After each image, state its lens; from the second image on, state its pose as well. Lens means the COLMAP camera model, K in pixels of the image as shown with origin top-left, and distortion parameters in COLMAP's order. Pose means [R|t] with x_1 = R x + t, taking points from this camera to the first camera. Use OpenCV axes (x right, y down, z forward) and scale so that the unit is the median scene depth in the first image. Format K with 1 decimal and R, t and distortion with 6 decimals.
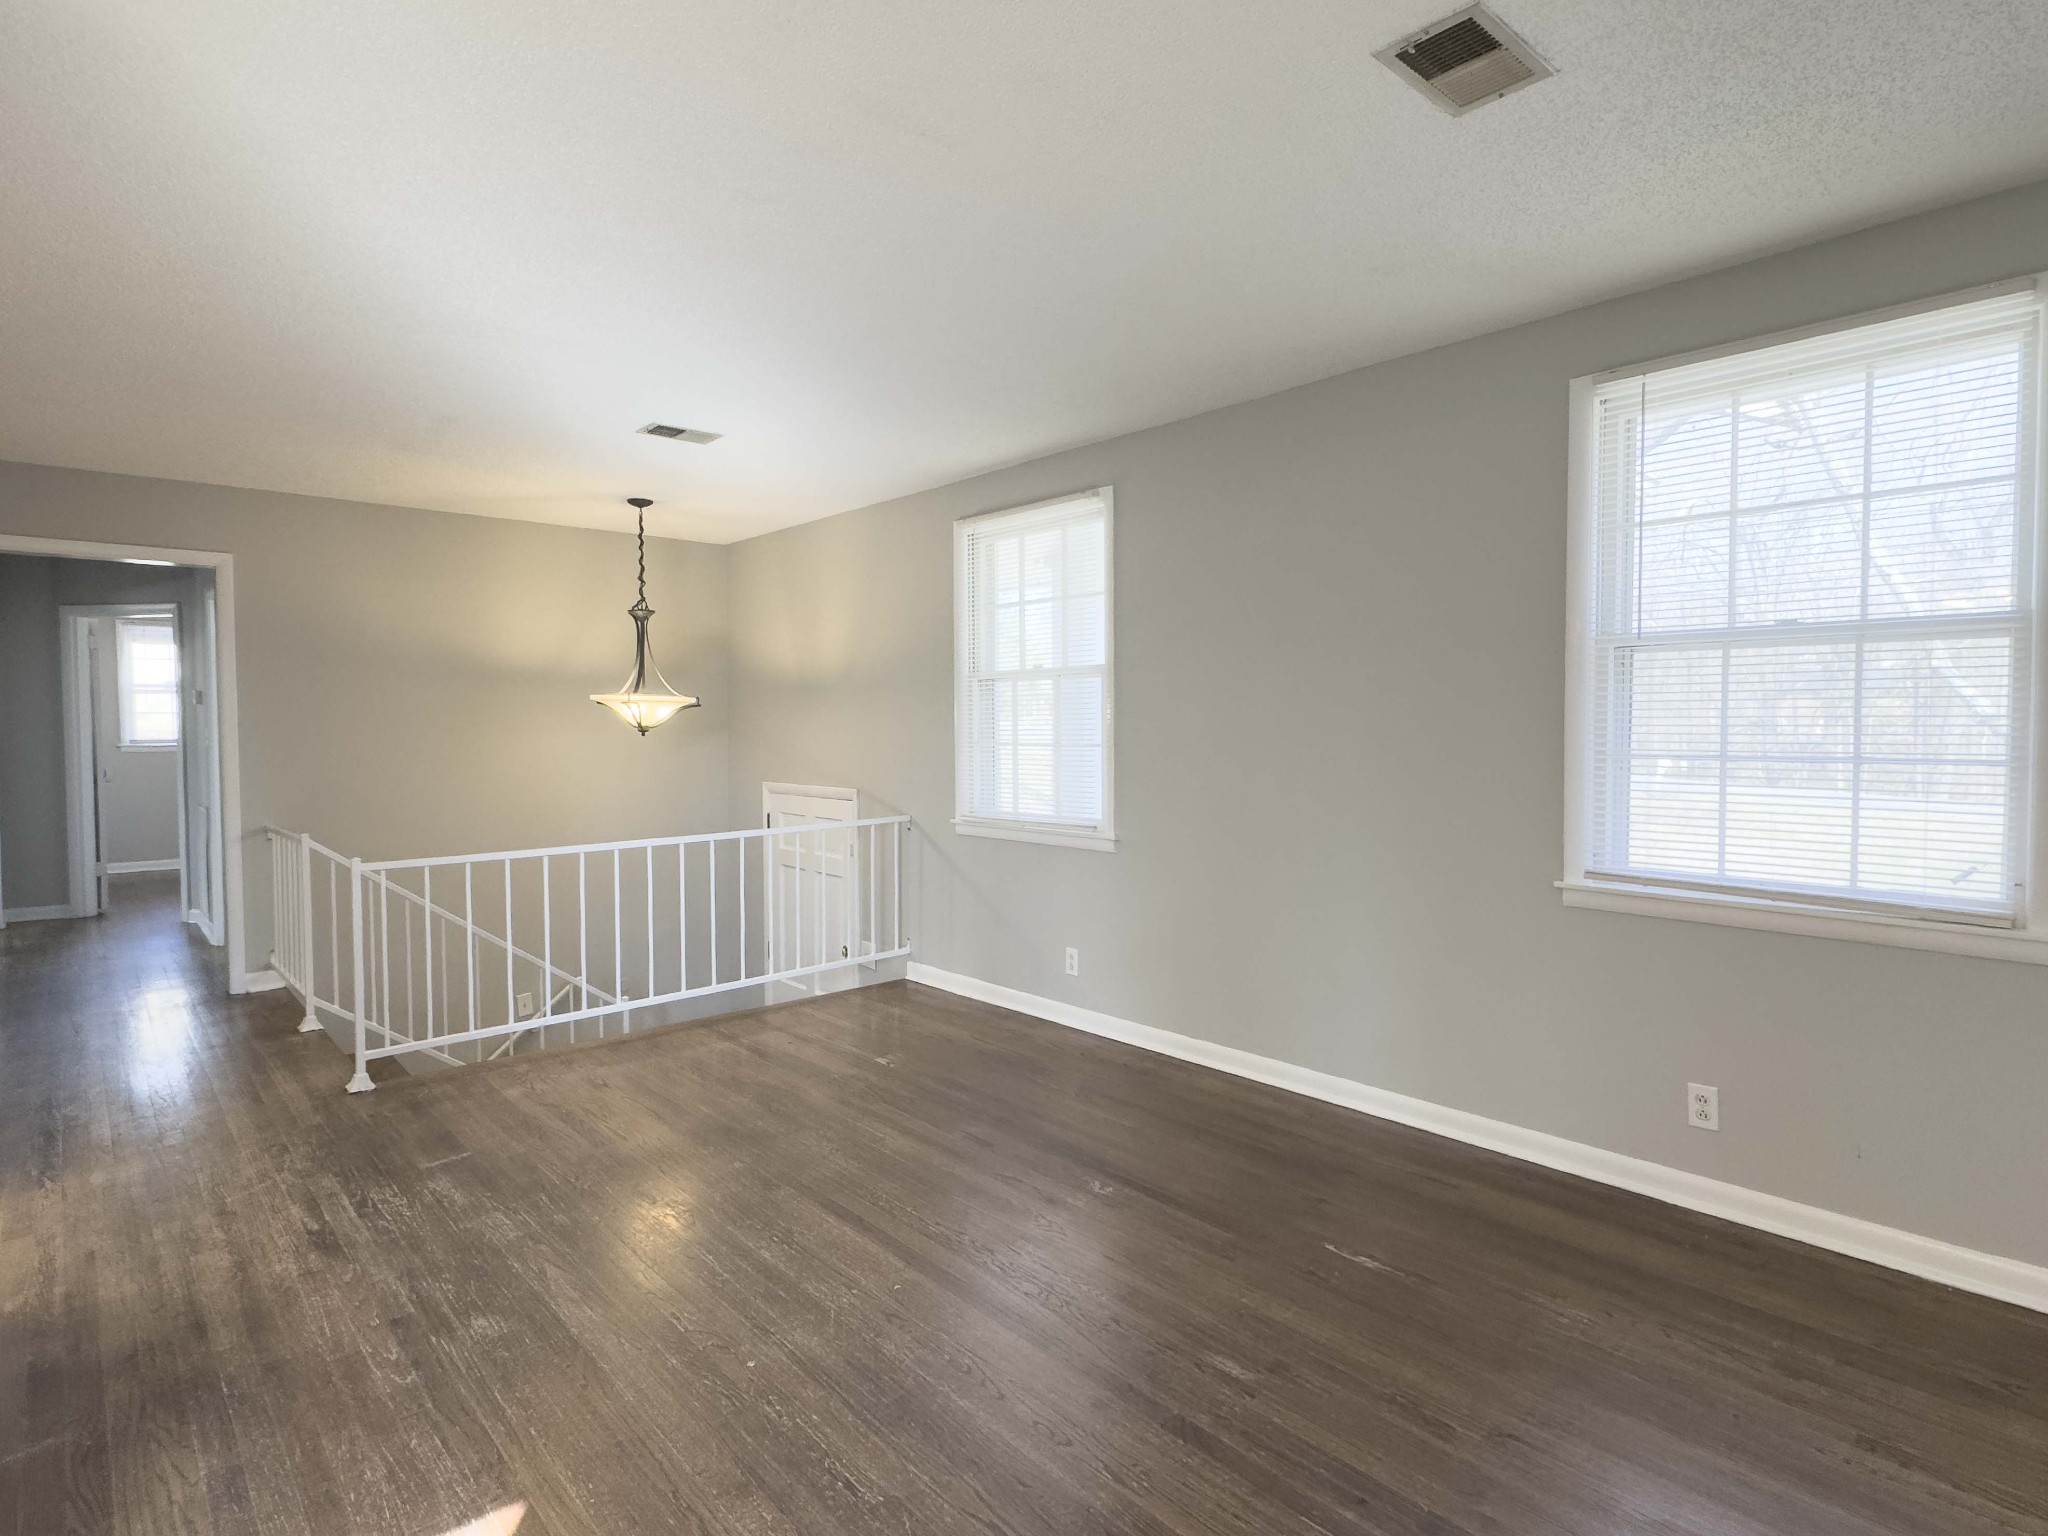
lens RADIAL K [[1083.6, 0, 1031.9], [0, 1083.6, 767.5], [0, 0, 1]] dist [-0.003658, 0.001567]
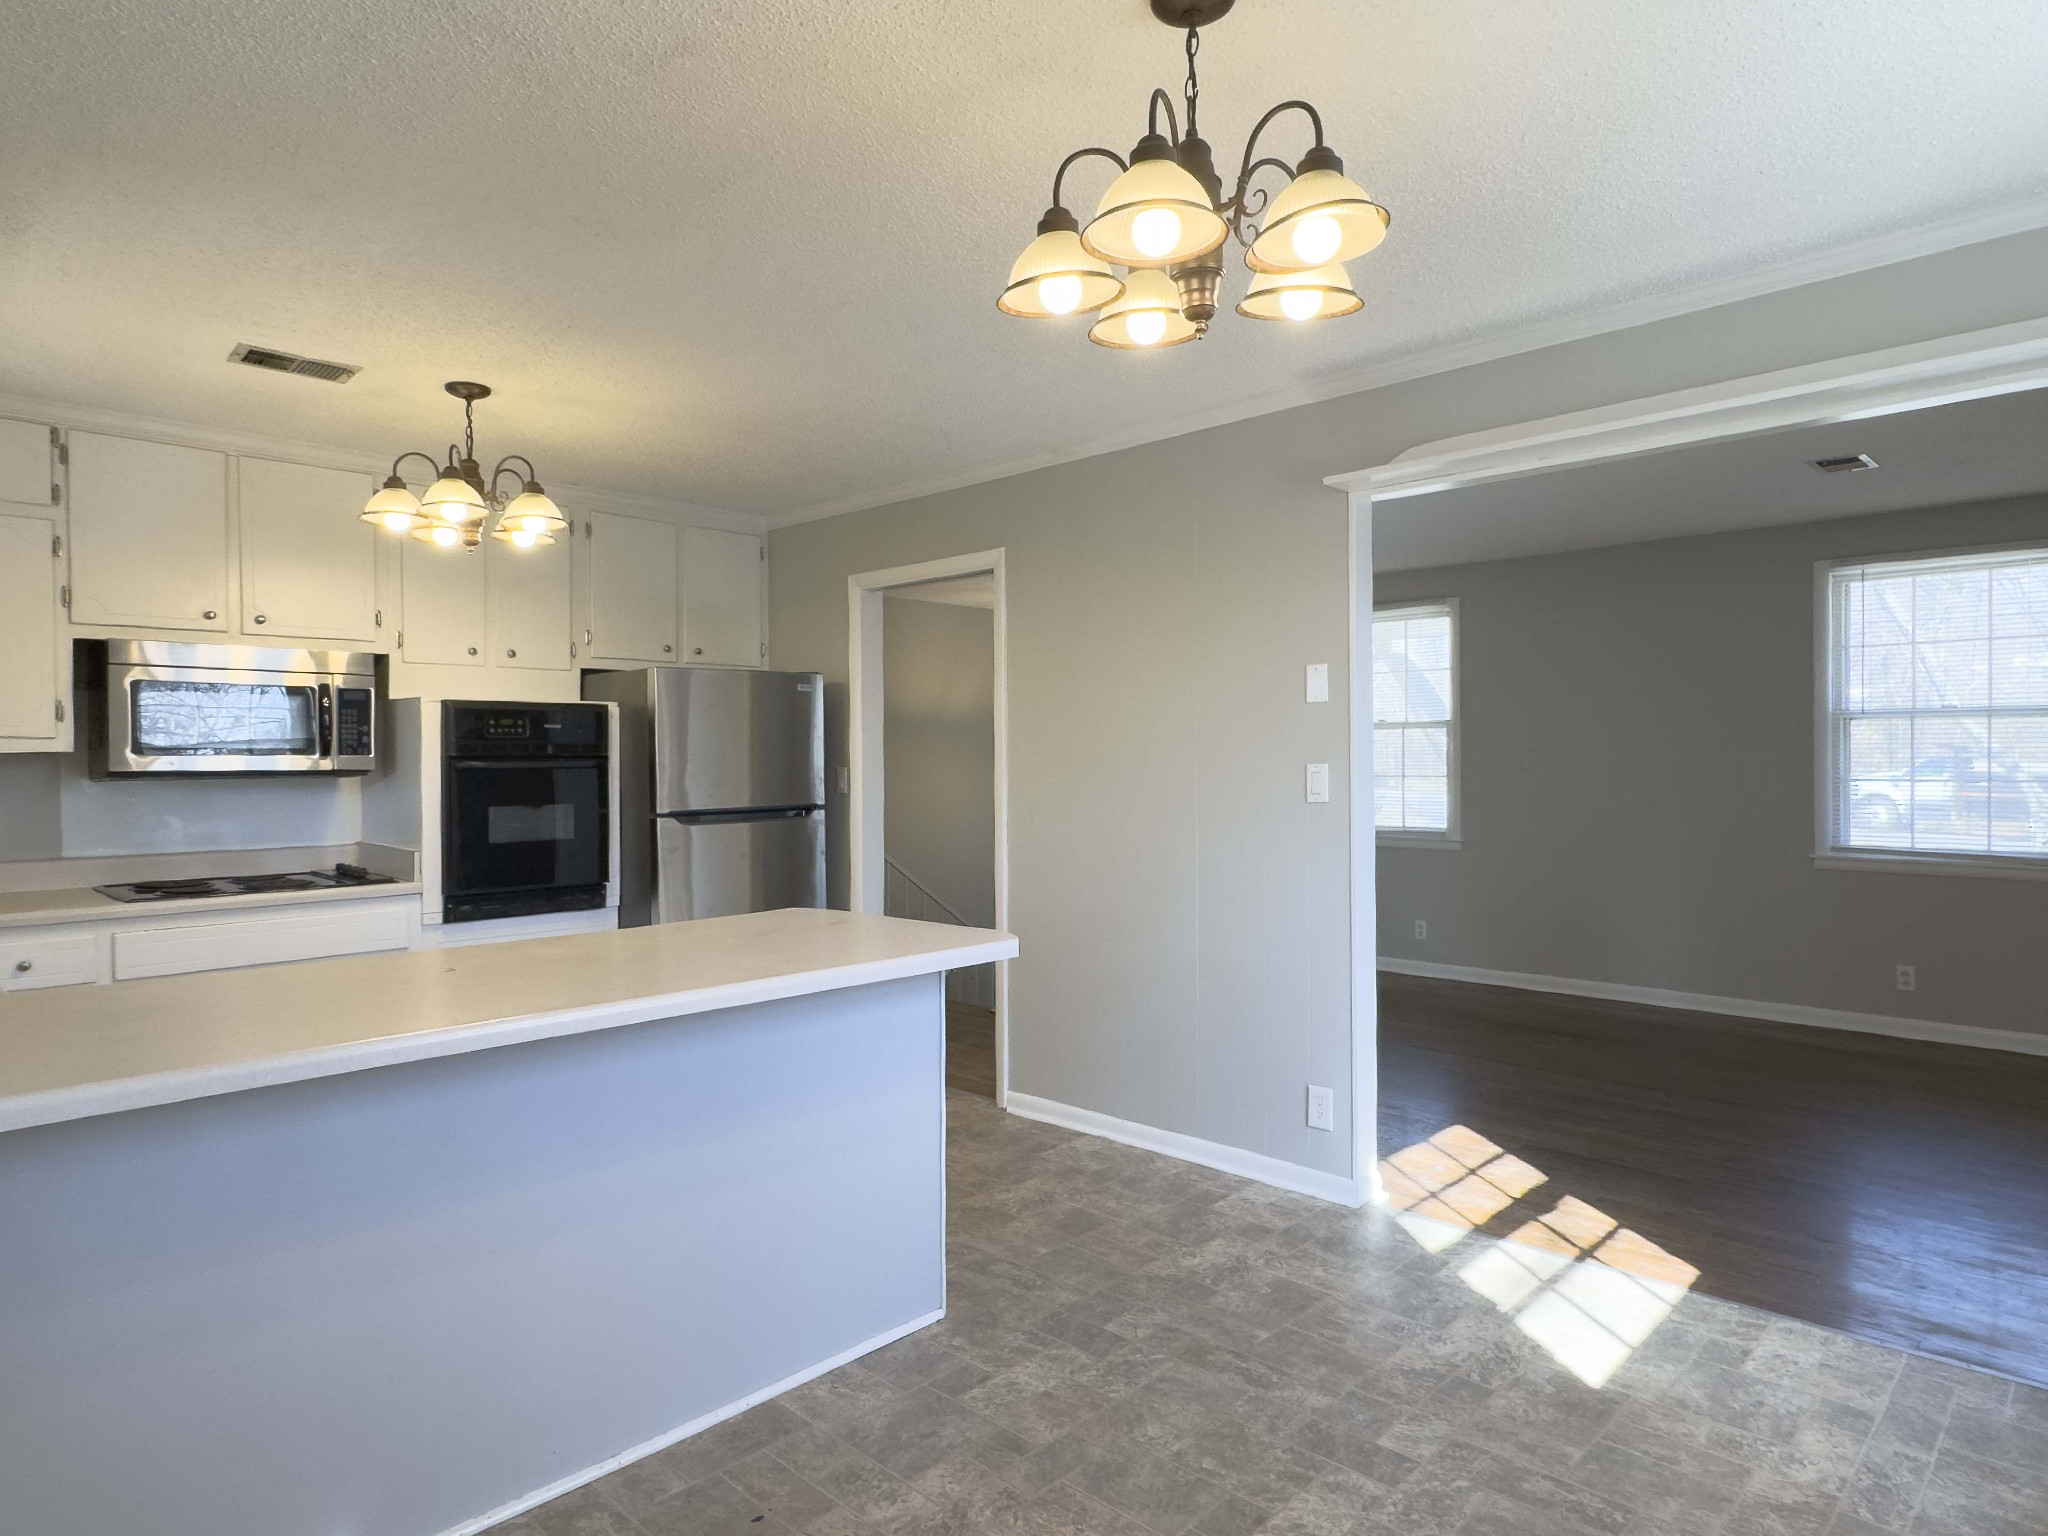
lens RADIAL K [[1188.7, 0, 1042.2], [0, 1188.7, 776.2], [0, 0, 1]] dist [0.001493, -0.002500]
pose [[0.997328, -0.002694, 0.073009, -0.683524], [0.004467, 0.999699, -0.024136, 0.017484], [-0.072922, 0.024397, 0.997039, -0.620293]]
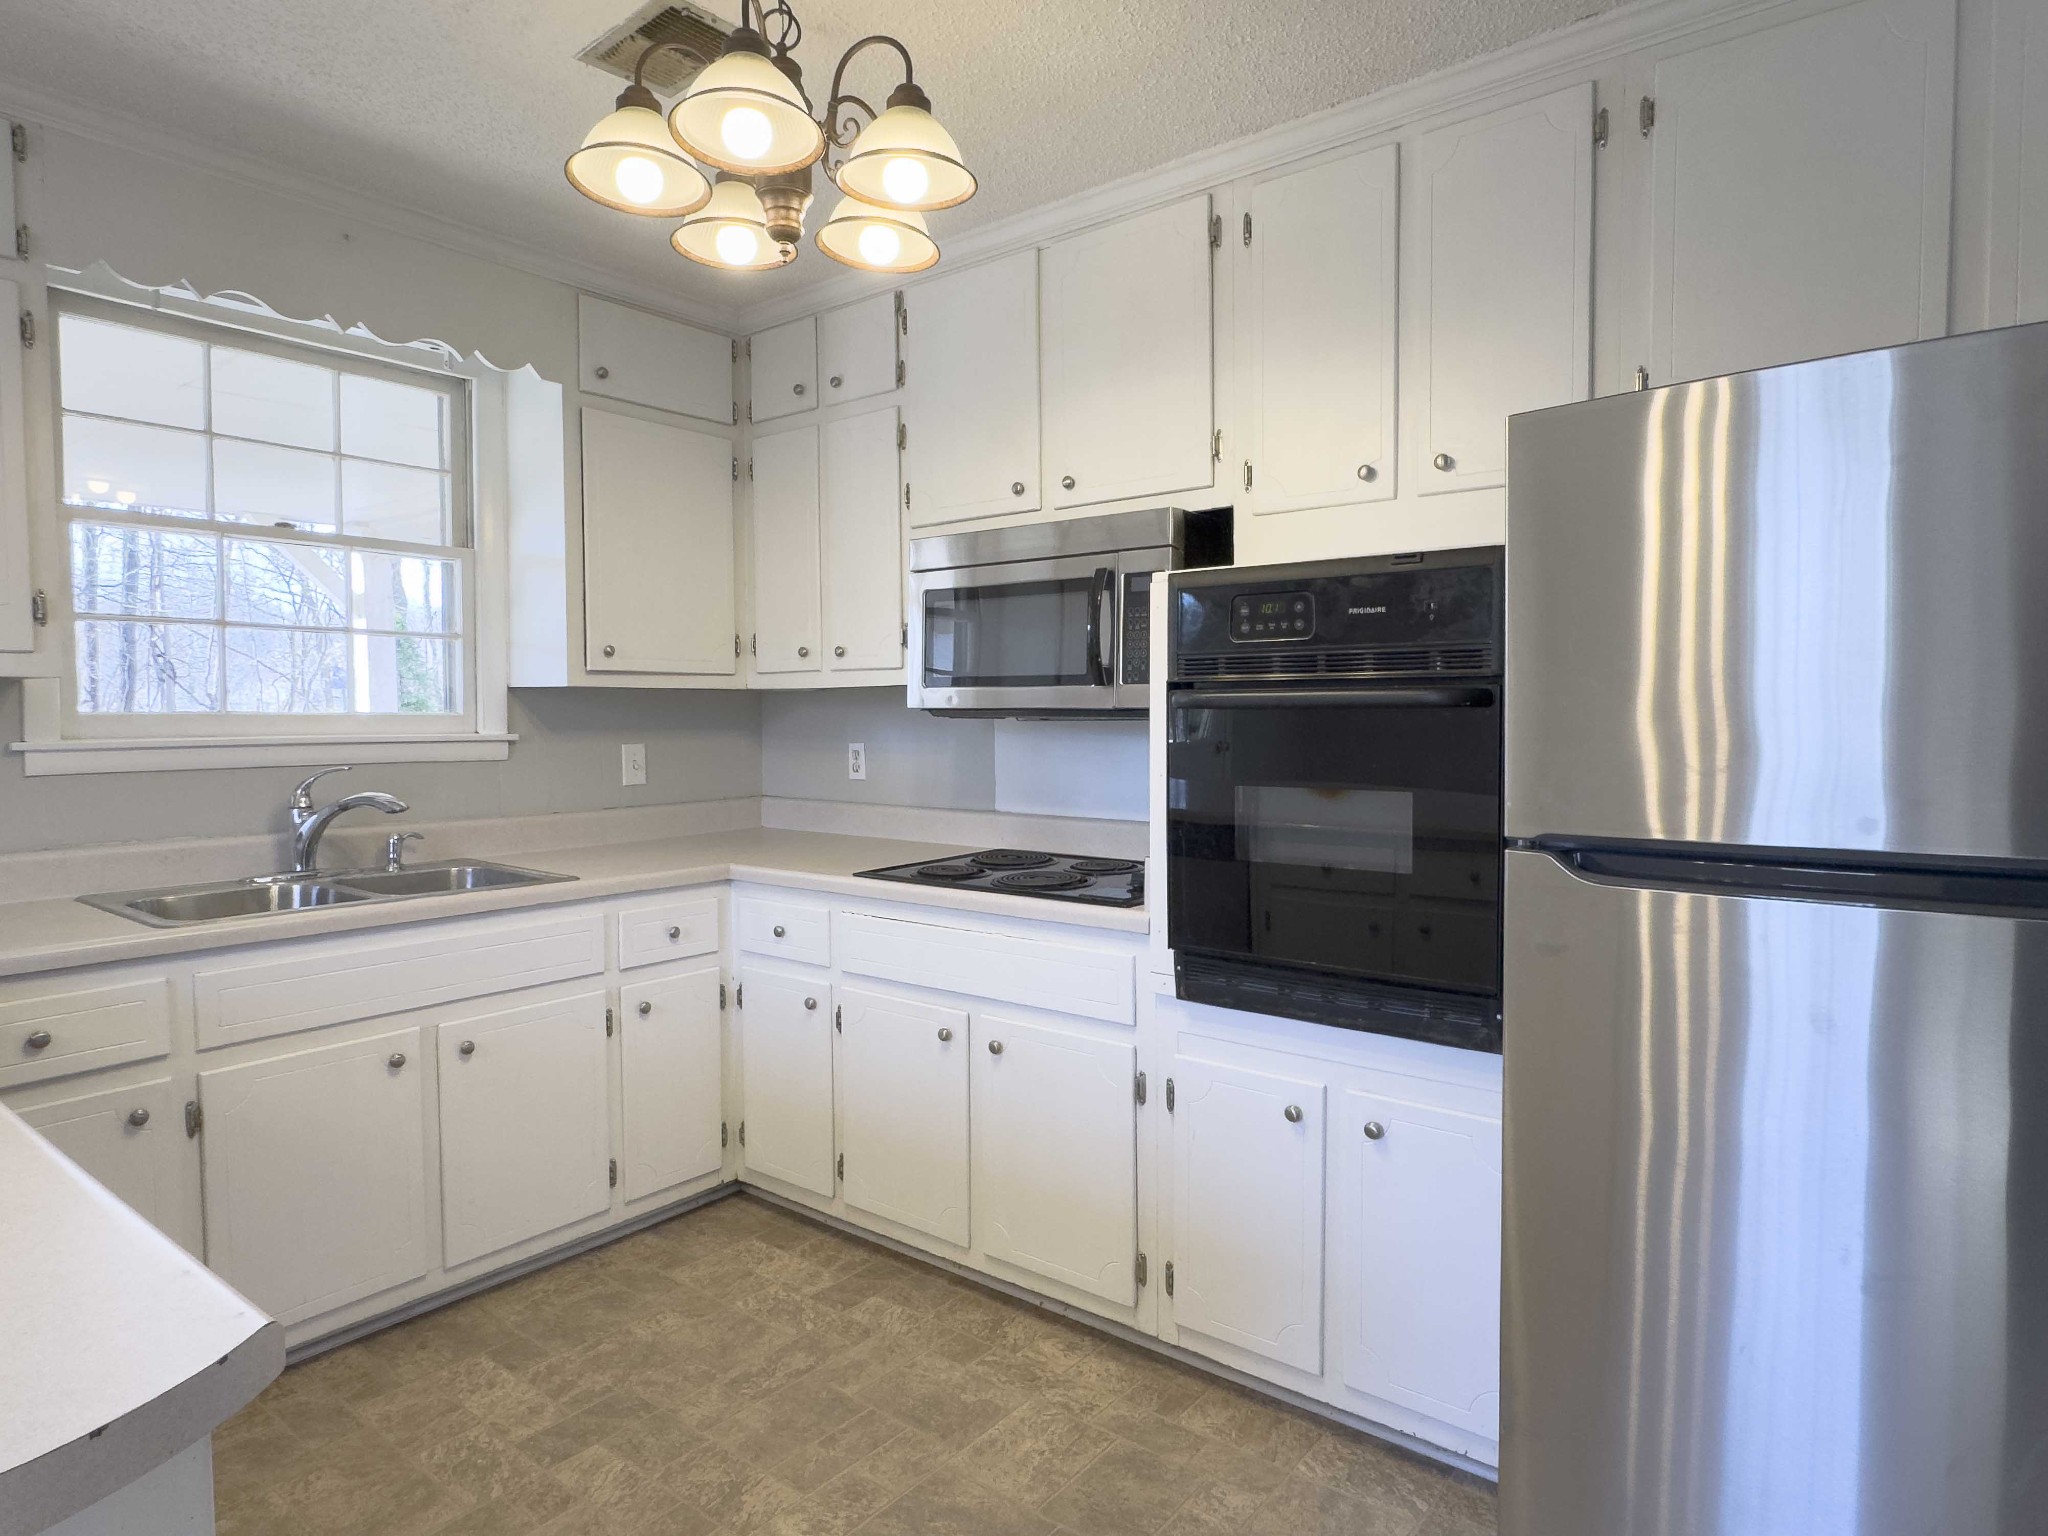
lens RADIAL K [[1188.7, 0, 1013.8], [0, 1188.7, 761.9], [0, 0, 1]] dist [0.001493, -0.002500]
pose [[0.154404, 0.046738, -0.986902, -0.598515], [-0.034570, 0.998524, 0.041880, -0.012638], [0.987403, 0.027650, 0.155792, 0.330211]]
